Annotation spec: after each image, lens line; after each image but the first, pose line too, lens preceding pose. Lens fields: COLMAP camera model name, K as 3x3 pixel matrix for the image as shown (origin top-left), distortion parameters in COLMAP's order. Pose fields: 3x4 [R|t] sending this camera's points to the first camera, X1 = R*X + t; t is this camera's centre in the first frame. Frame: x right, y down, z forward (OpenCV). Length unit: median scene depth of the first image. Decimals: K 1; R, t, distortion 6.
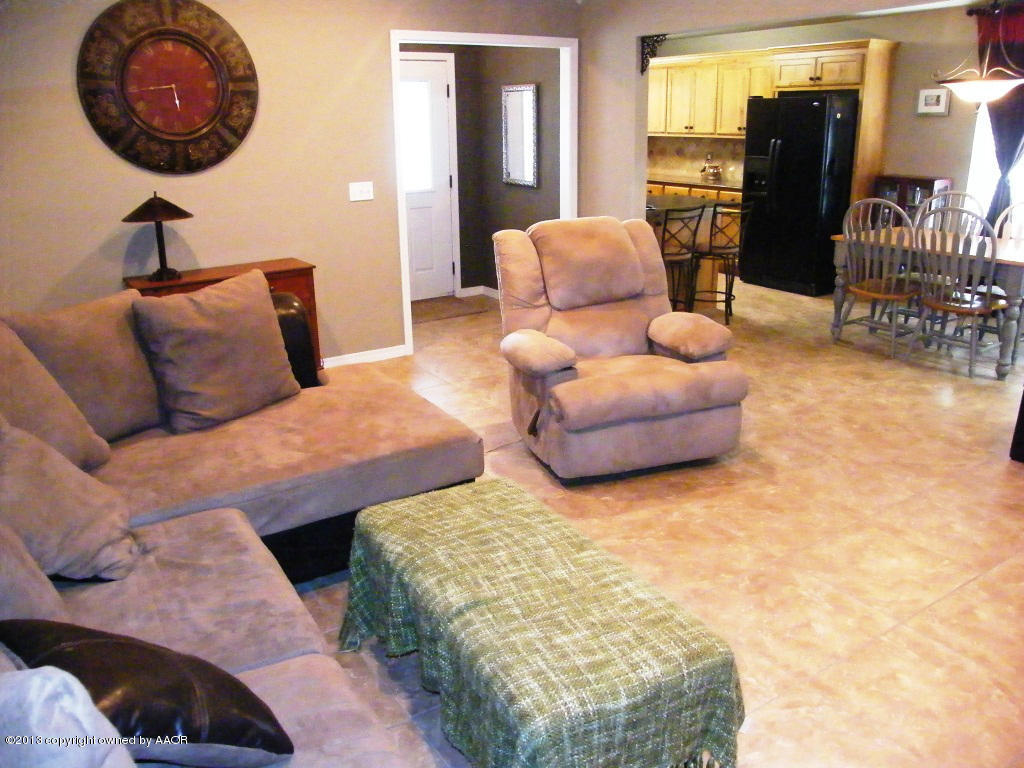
lens RADIAL K [[816.0, 0, 512.0], [0, 816.0, 384.0], [0, 0, 1]] dist [-0.149486, 0.104708]
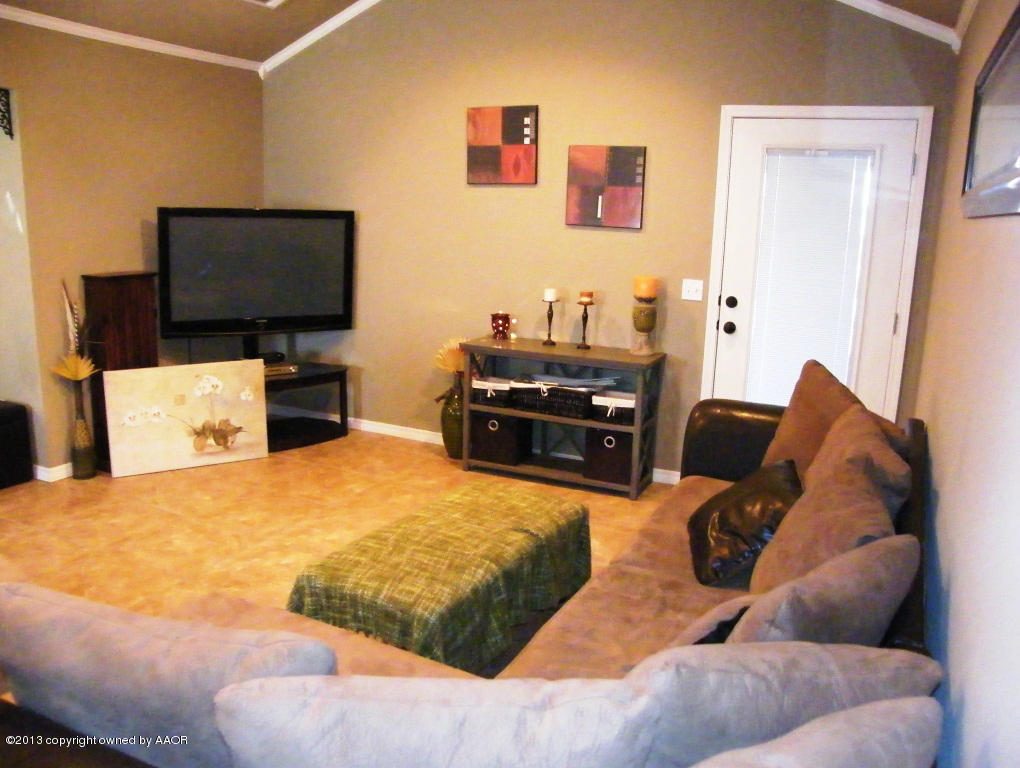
lens RADIAL K [[812.9, 0, 510.0], [0, 812.9, 384.0], [0, 0, 1]] dist [-0.149486, 0.104708]
pose [[-0.515356, -0.197465, 0.833916, -1.026181], [0.242730, 0.899608, 0.363026, -0.427540], [-0.821882, 0.389504, -0.415688, 1.284430]]
